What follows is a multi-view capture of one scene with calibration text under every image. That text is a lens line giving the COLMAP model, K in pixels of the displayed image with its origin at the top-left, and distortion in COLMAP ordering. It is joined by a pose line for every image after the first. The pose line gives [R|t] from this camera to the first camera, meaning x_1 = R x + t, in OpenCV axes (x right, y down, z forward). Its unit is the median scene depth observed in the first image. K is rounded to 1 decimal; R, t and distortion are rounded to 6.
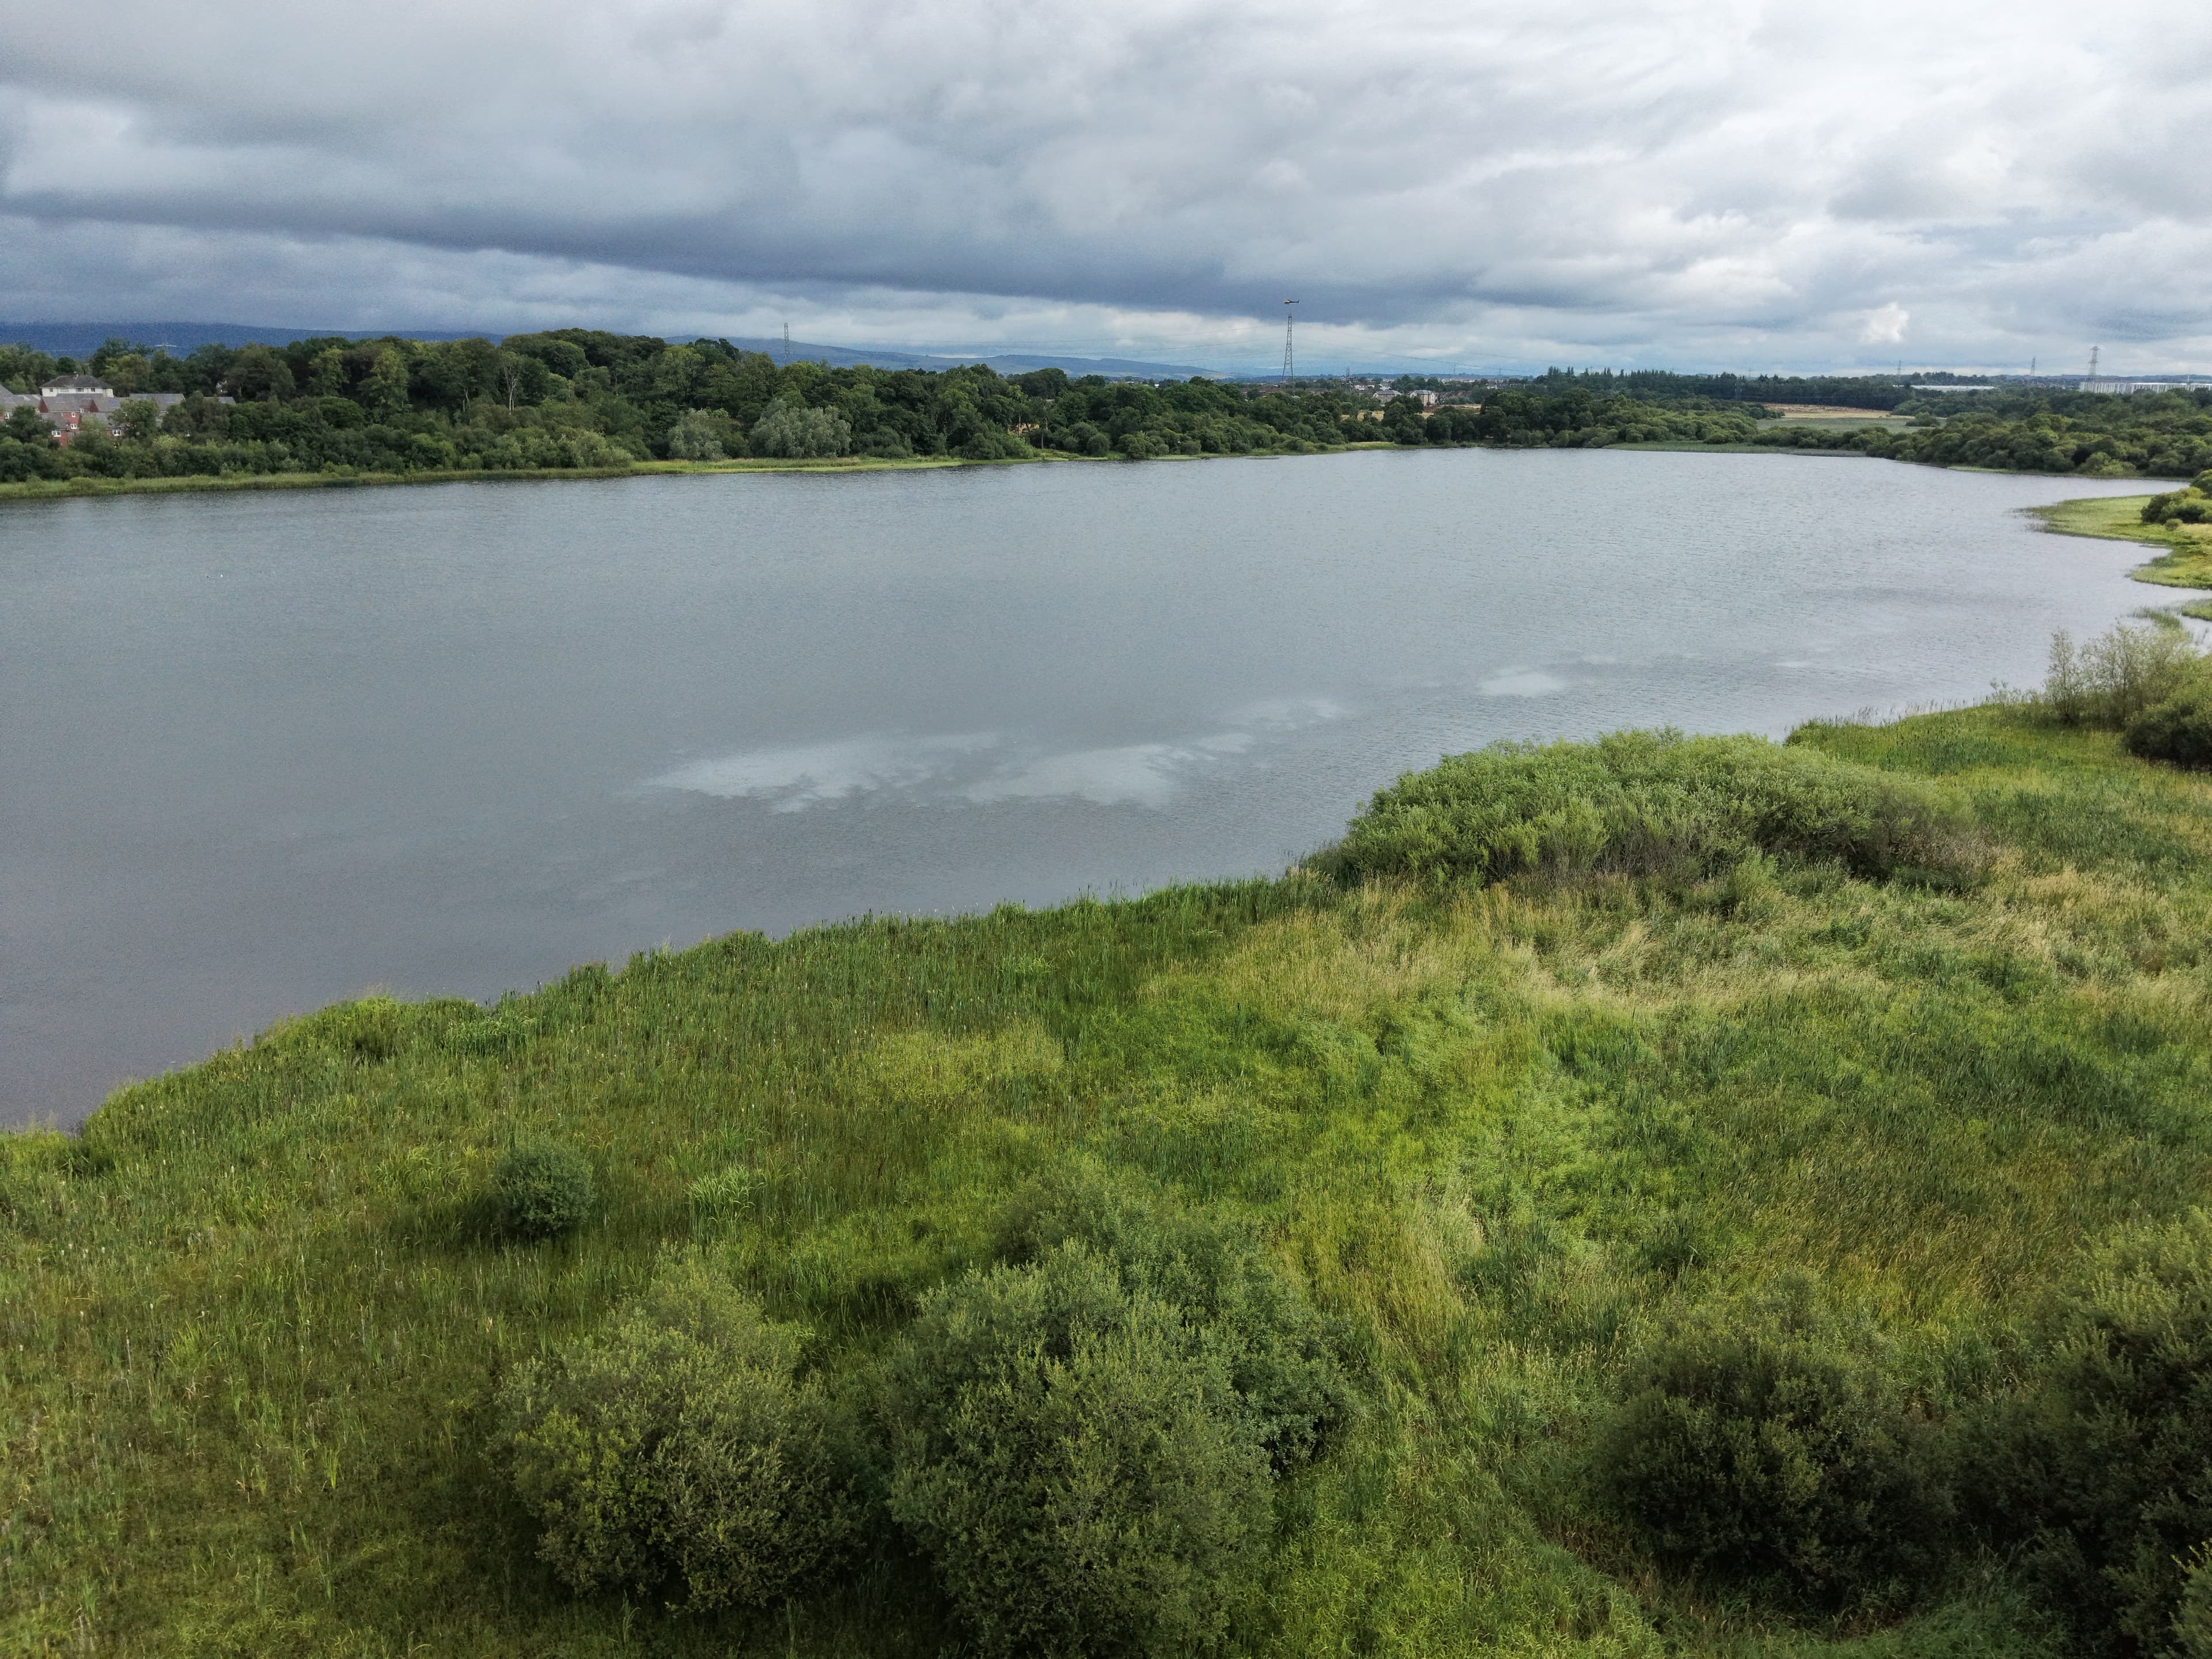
lens RADIAL K [[1685.5, 0, 1114.6], [0, 1685.5, 849.3], [0, 0, 1]] dist [0.084645, -0.150053]
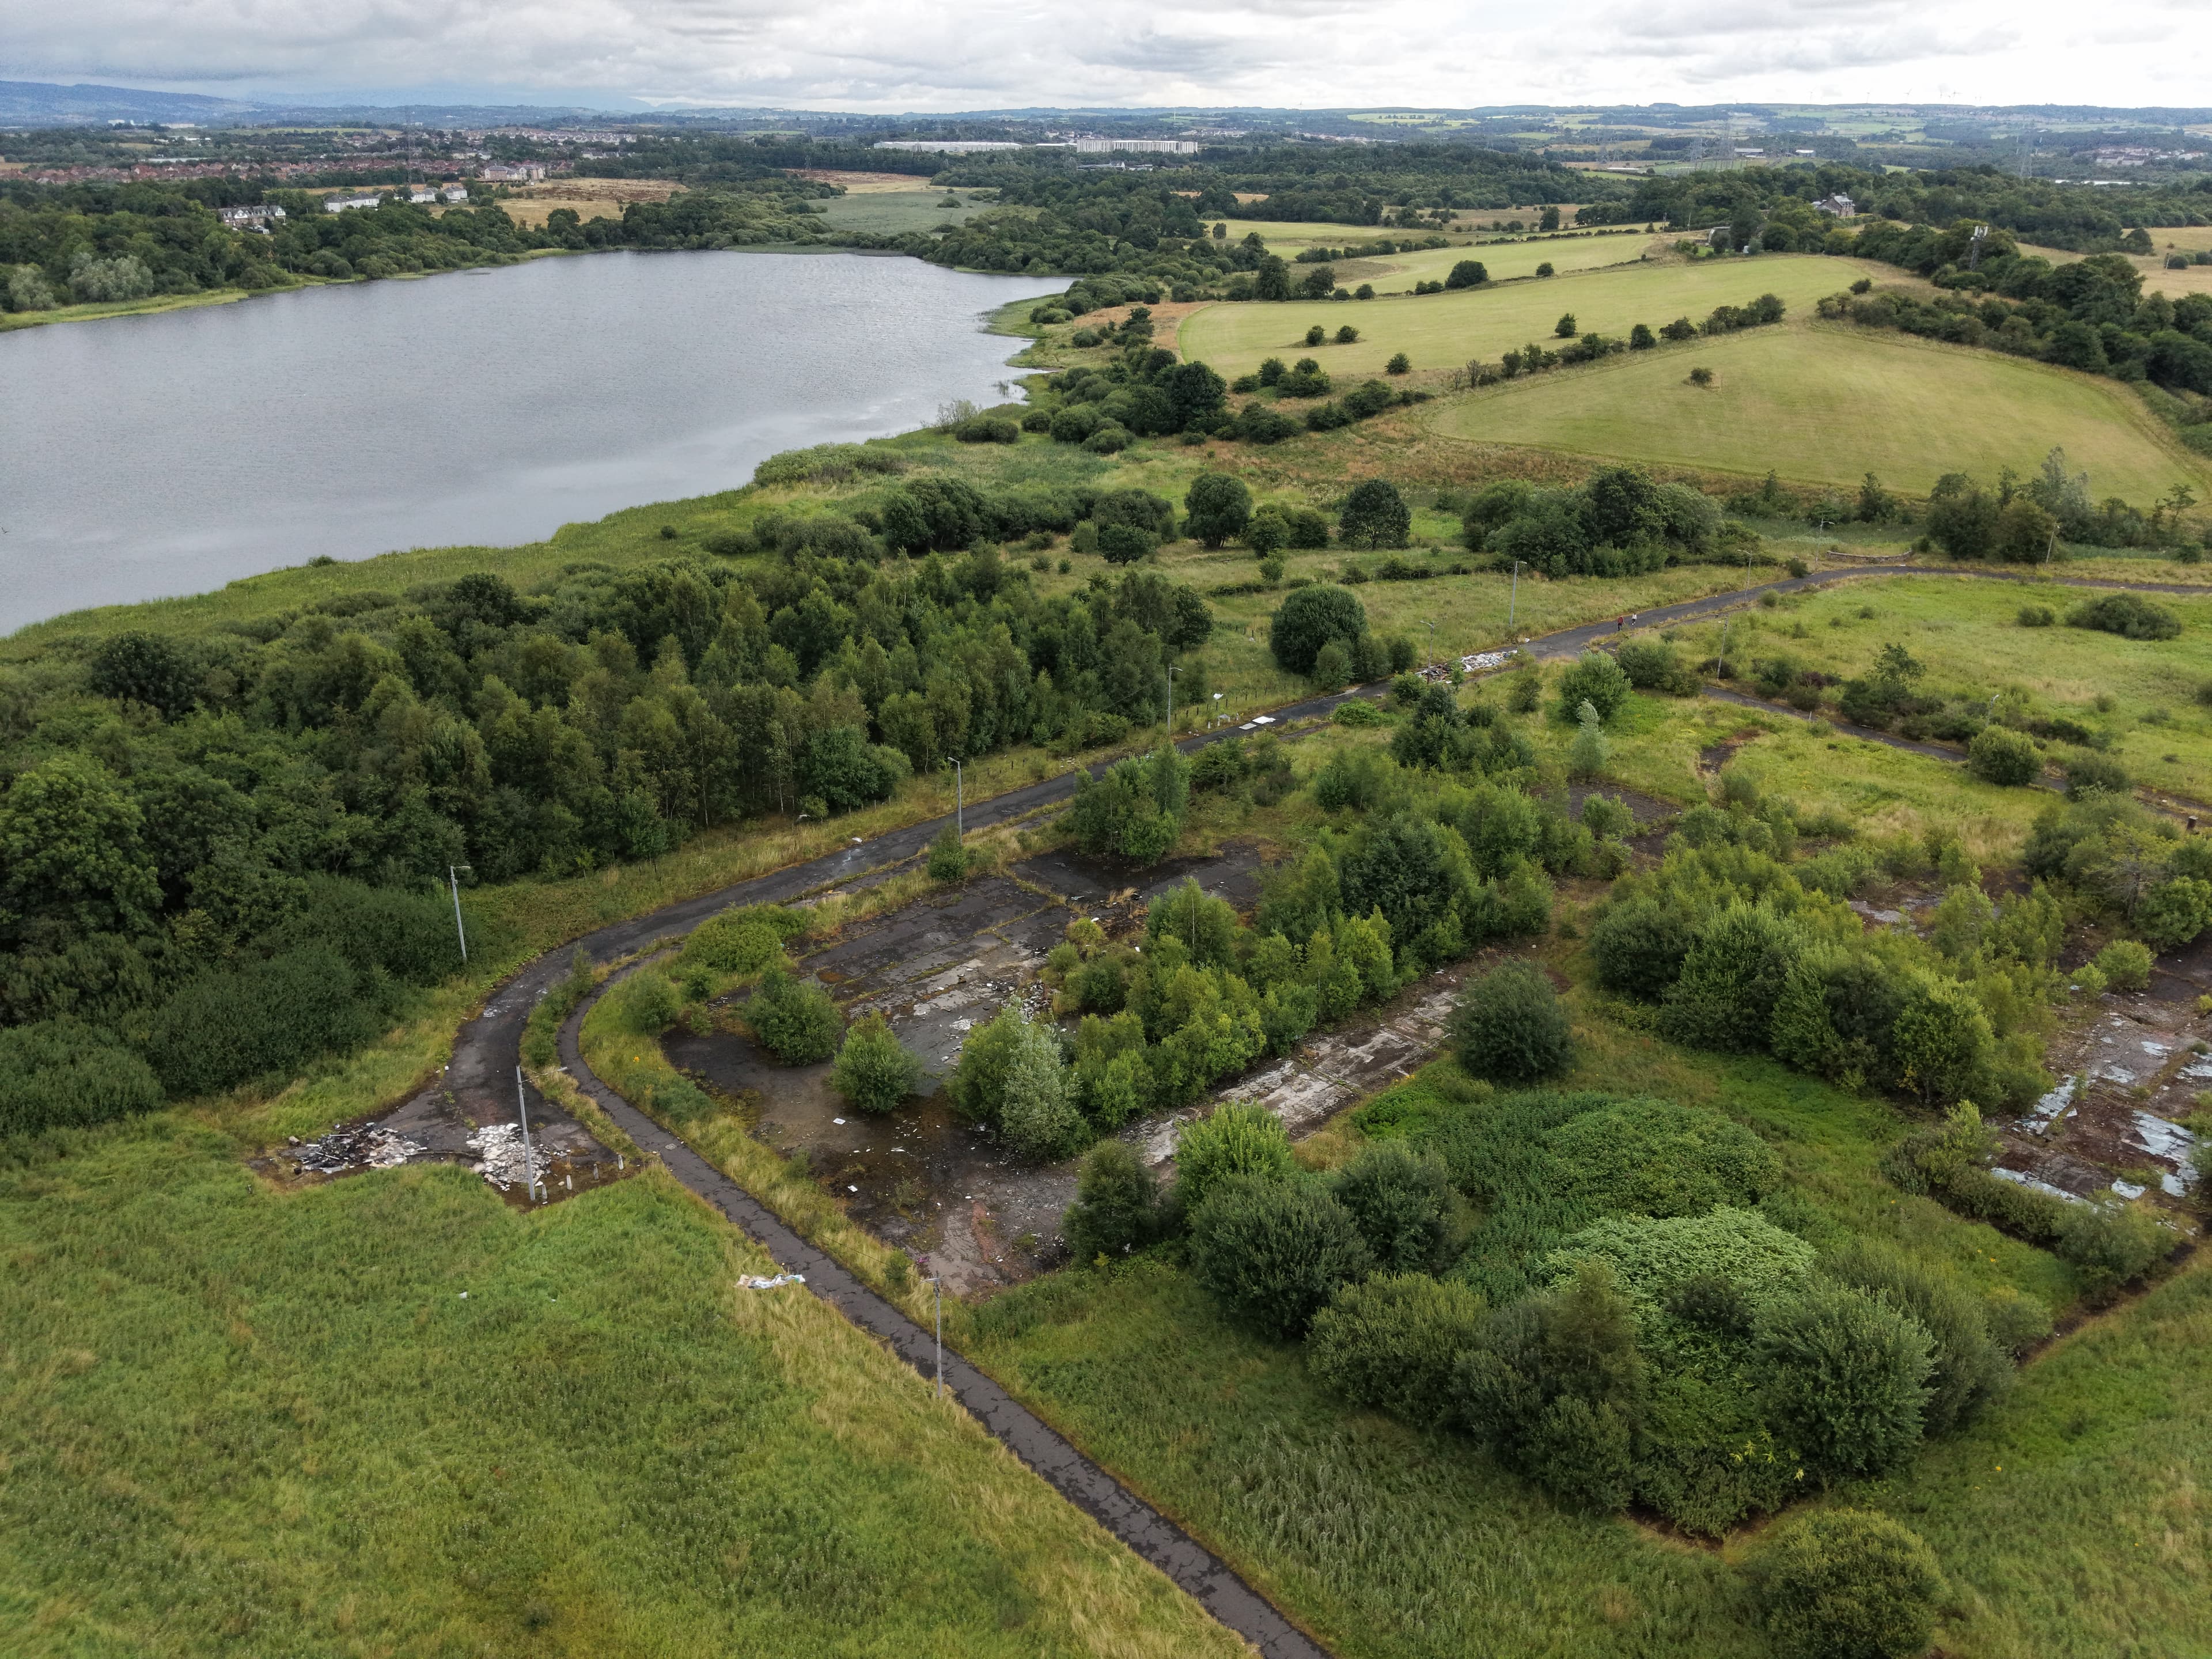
lens RADIAL K [[1708.2, 0, 1115.5], [0, 1708.2, 823.9], [0, 0, 1]] dist [0.055474, -0.104024]
pose [[0.874050, -0.187326, 0.448270, -0.206046], [0.128752, 0.978999, 0.158066, 0.049838], [-0.468465, -0.080442, 0.879812, -0.566628]]
